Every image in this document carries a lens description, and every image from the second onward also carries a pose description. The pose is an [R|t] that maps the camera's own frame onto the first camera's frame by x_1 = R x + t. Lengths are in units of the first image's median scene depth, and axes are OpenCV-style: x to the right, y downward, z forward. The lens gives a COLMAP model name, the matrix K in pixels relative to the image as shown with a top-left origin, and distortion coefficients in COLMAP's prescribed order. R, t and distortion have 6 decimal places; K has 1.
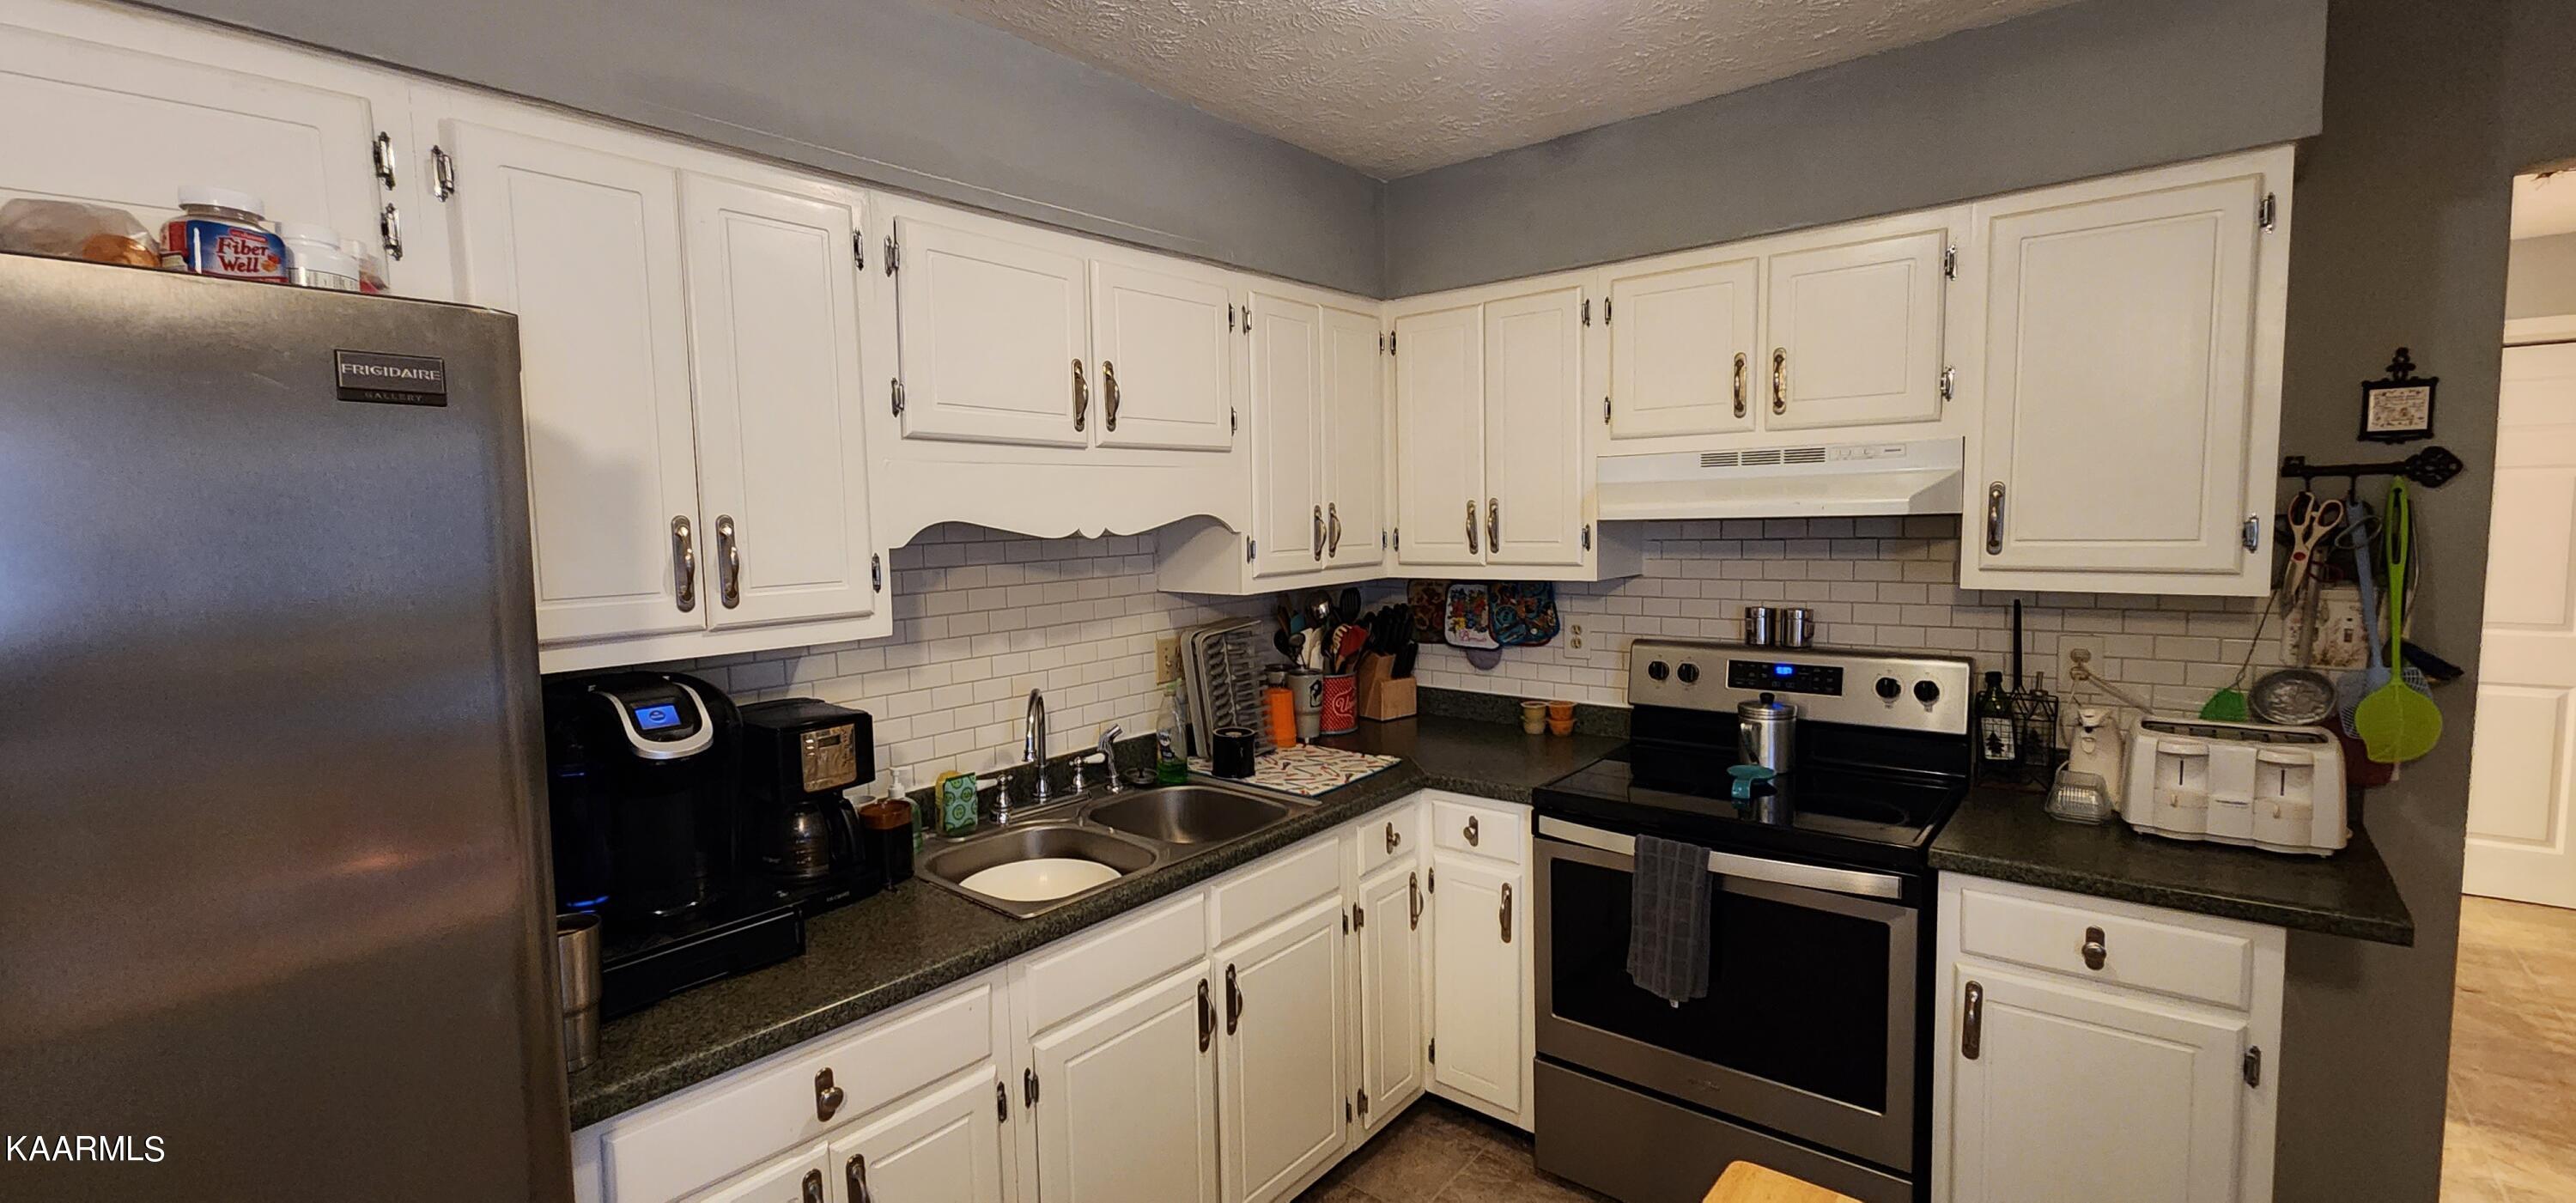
lens RADIAL K [[1065.9, 0, 1282.9], [0, 1065.9, 605.7], [0, 0, 1]] dist [-0.002162, -0.000213]
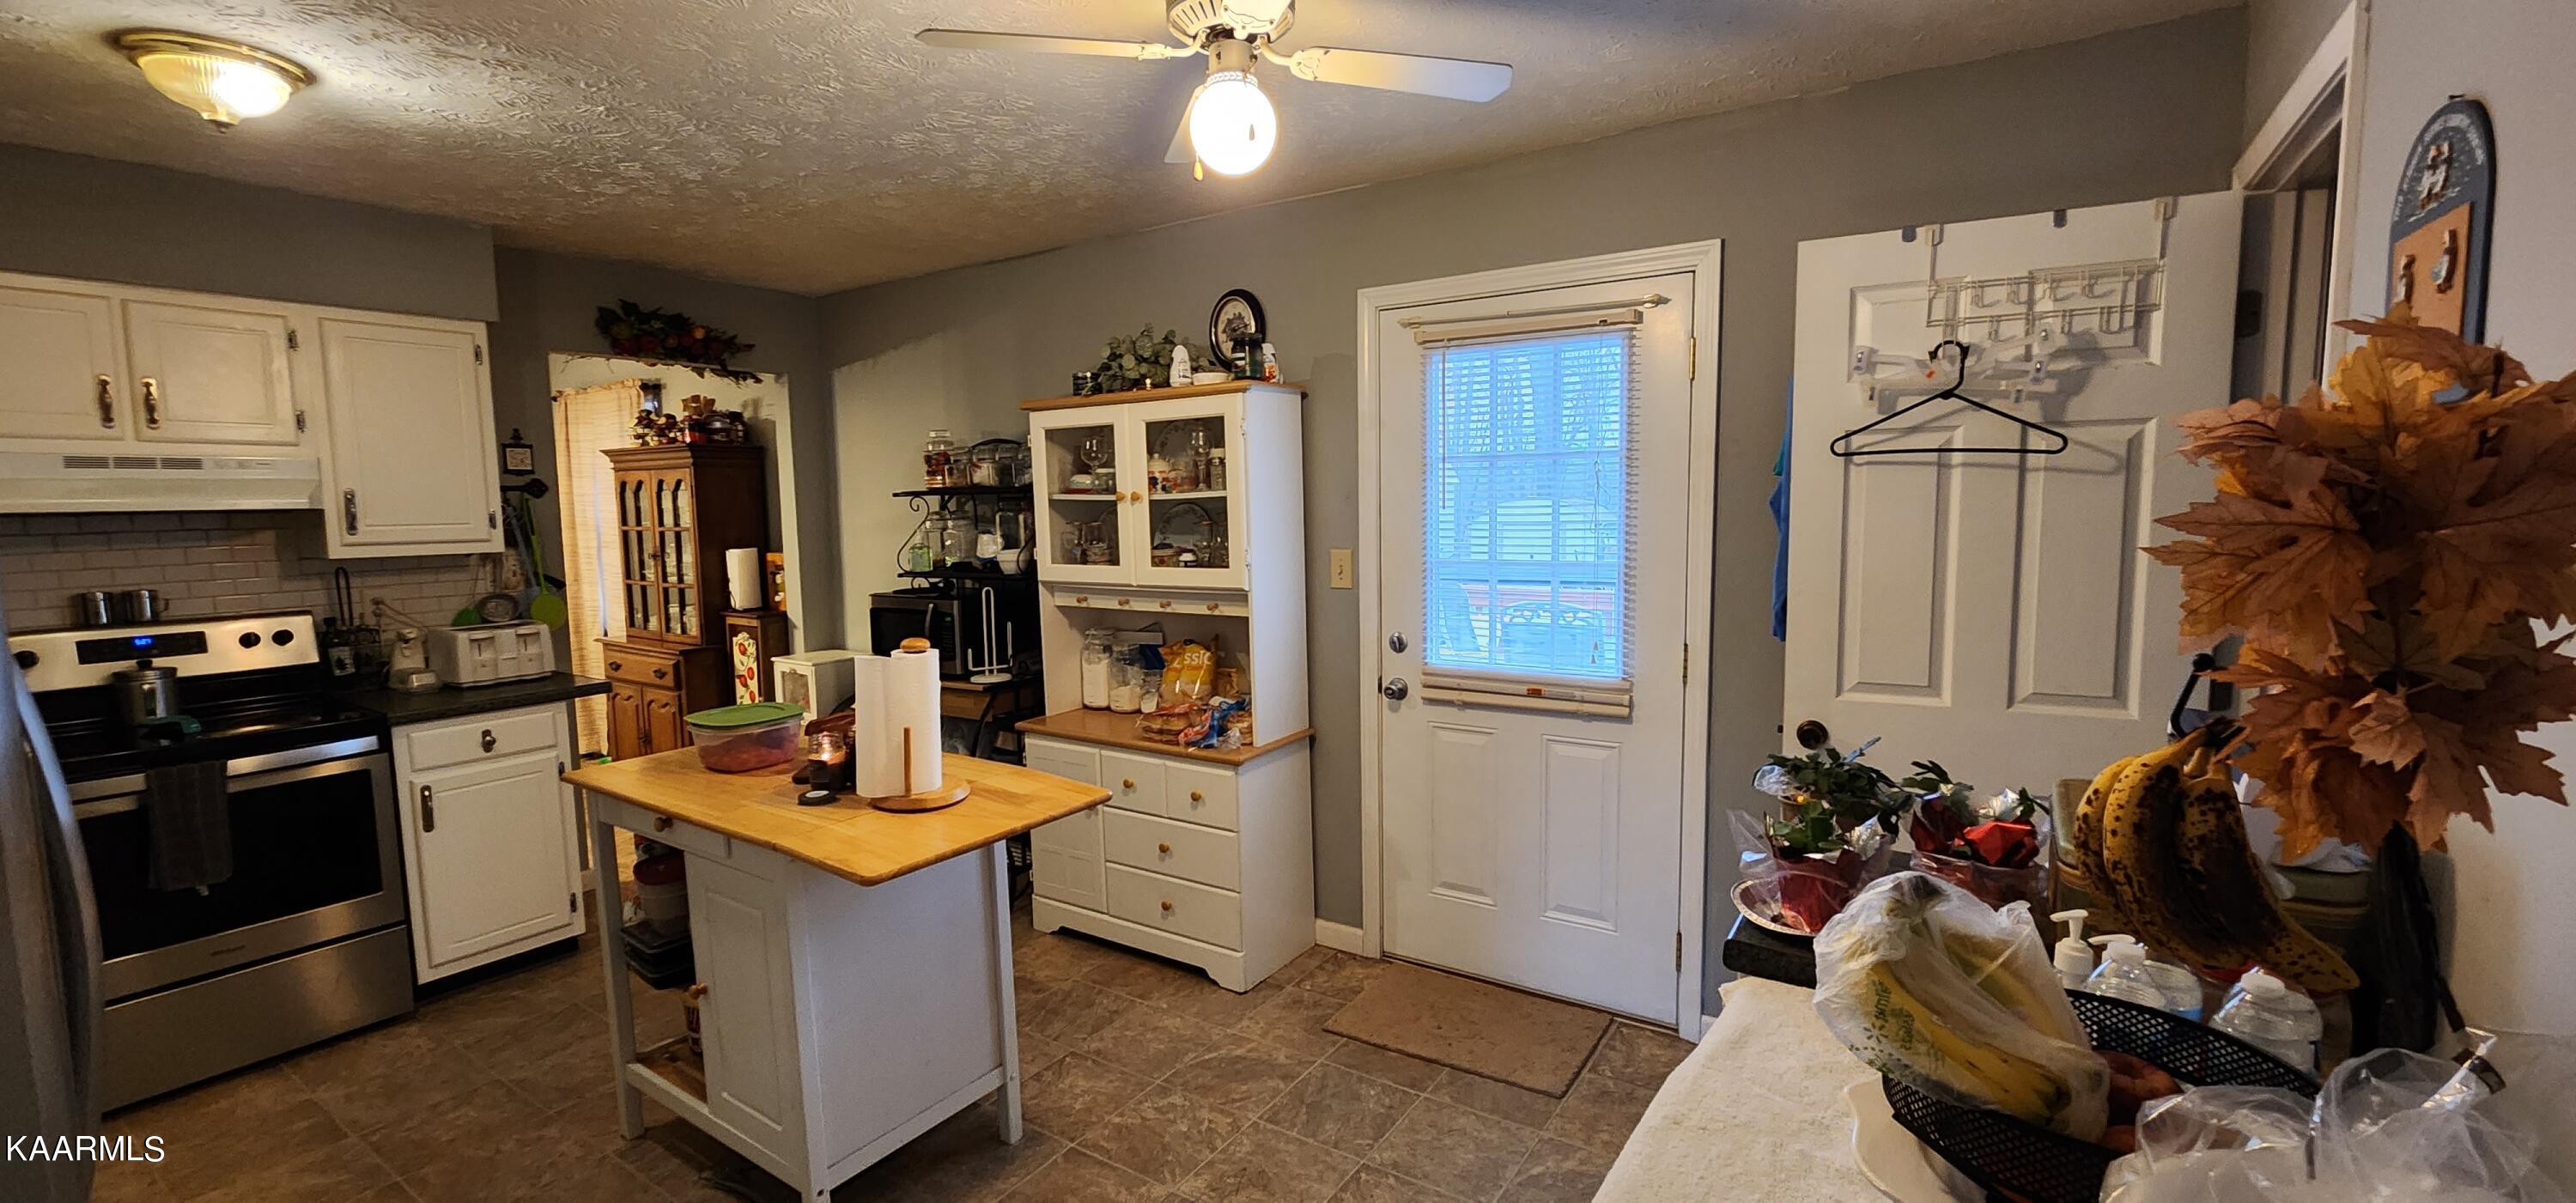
lens RADIAL K [[1065.9, 0, 1282.9], [0, 1065.9, 605.7], [0, 0, 1]] dist [-0.002162, -0.000213]
pose [[-0.100814, -0.075635, 0.992026, -0.991846], [0.099059, 0.991388, 0.085653, 0.054214], [-0.989962, 0.106905, -0.092453, -0.190392]]
